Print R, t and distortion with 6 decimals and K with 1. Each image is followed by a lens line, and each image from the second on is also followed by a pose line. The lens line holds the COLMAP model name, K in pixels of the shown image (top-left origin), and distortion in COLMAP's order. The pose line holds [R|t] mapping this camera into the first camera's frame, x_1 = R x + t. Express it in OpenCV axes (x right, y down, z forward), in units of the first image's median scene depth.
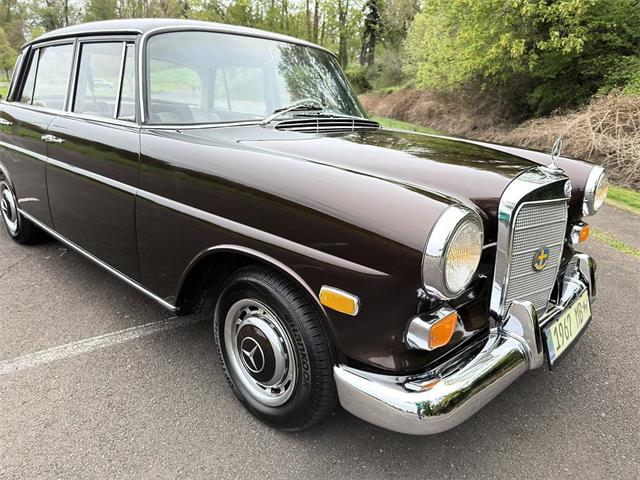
lens RADIAL K [[457.8, 0, 329.5], [0, 457.8, 251.7], [0, 0, 1]] dist [0.009589, -0.015858]
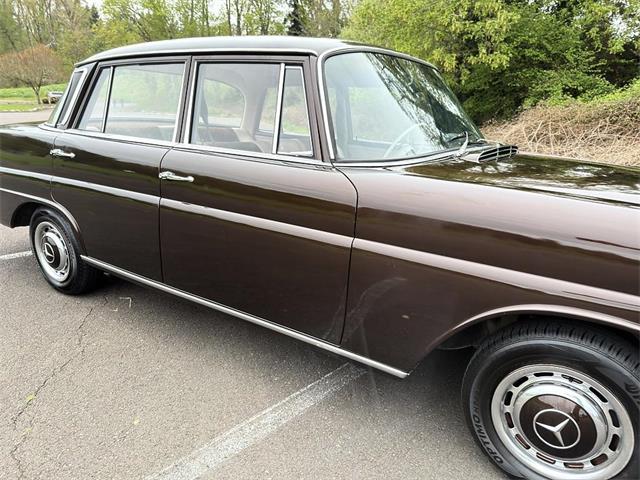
lens RADIAL K [[449.0, 0, 331.5], [0, 449.0, 259.2], [0, 0, 1]] dist [0.004242, 0.000436]
pose [[0.986494, -0.057406, 0.153408, -0.424897], [0.057556, 0.998336, 0.003468, -0.076038], [-0.153352, 0.005409, 0.988157, 0.132775]]
